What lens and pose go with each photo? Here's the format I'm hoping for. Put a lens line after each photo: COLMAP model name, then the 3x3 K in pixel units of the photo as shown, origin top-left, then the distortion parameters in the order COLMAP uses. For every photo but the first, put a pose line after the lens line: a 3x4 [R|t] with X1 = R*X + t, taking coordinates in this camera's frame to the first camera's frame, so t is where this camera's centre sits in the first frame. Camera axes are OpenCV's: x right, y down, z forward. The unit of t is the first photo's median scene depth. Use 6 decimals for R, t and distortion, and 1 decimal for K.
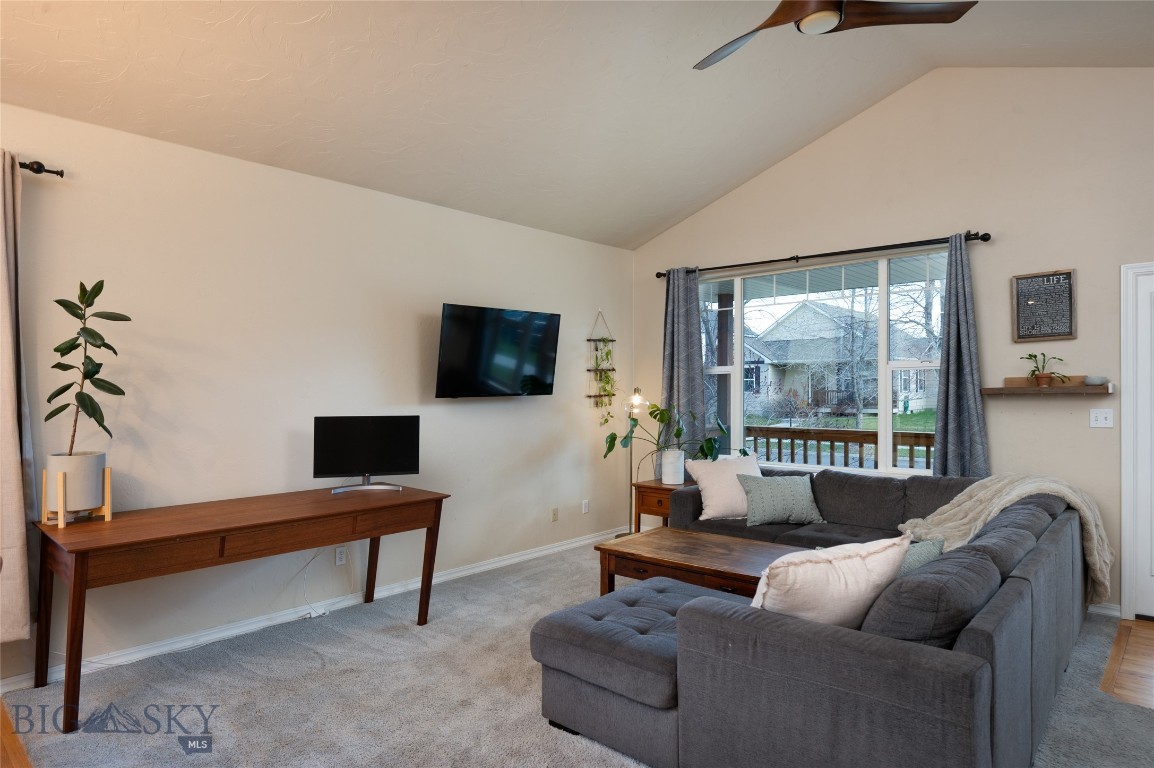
lens RADIAL K [[674.8, 0, 578.6], [0, 674.8, 384.6], [0, 0, 1]] dist [-0.021942, -0.000848]
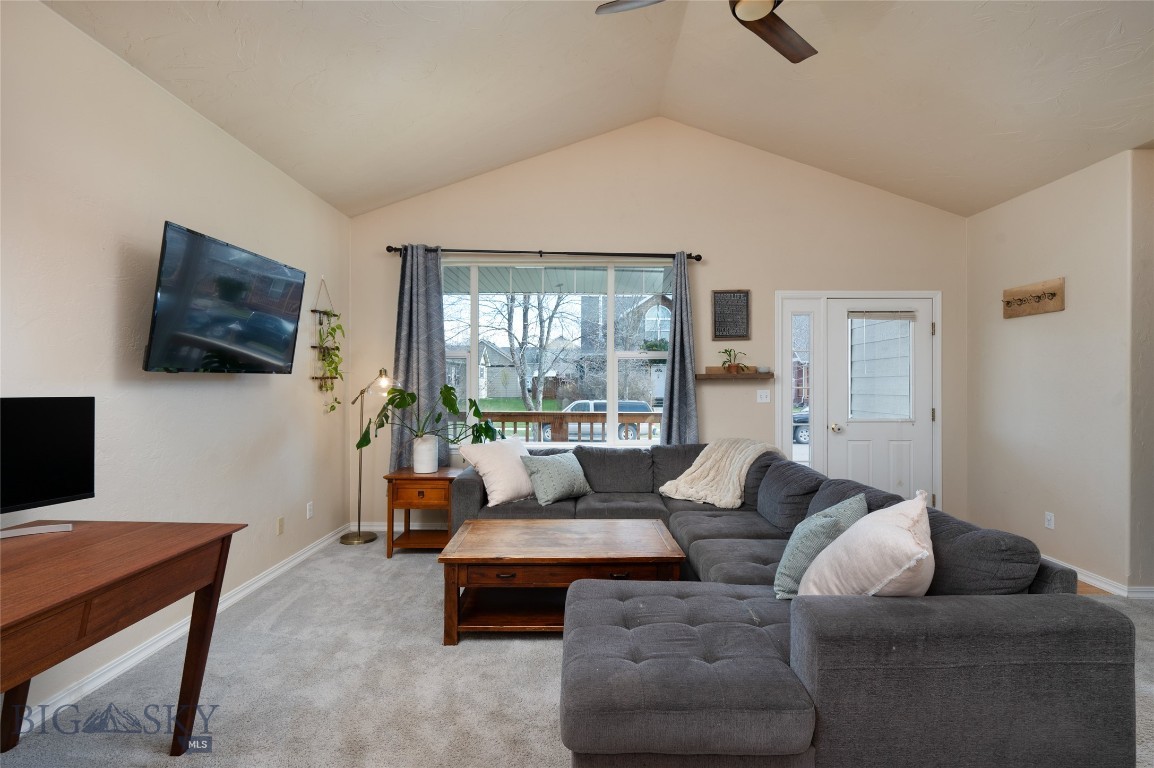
lens RADIAL K [[541.3, 0, 582.6], [0, 541.3, 387.2], [0, 0, 1]] dist [-0.016820, -0.000102]
pose [[0.729172, 0.006510, 0.684300, -0.241783], [-0.013127, 0.999904, 0.004475, 0.025461], [-0.684205, -0.012246, 0.729187, 0.343871]]
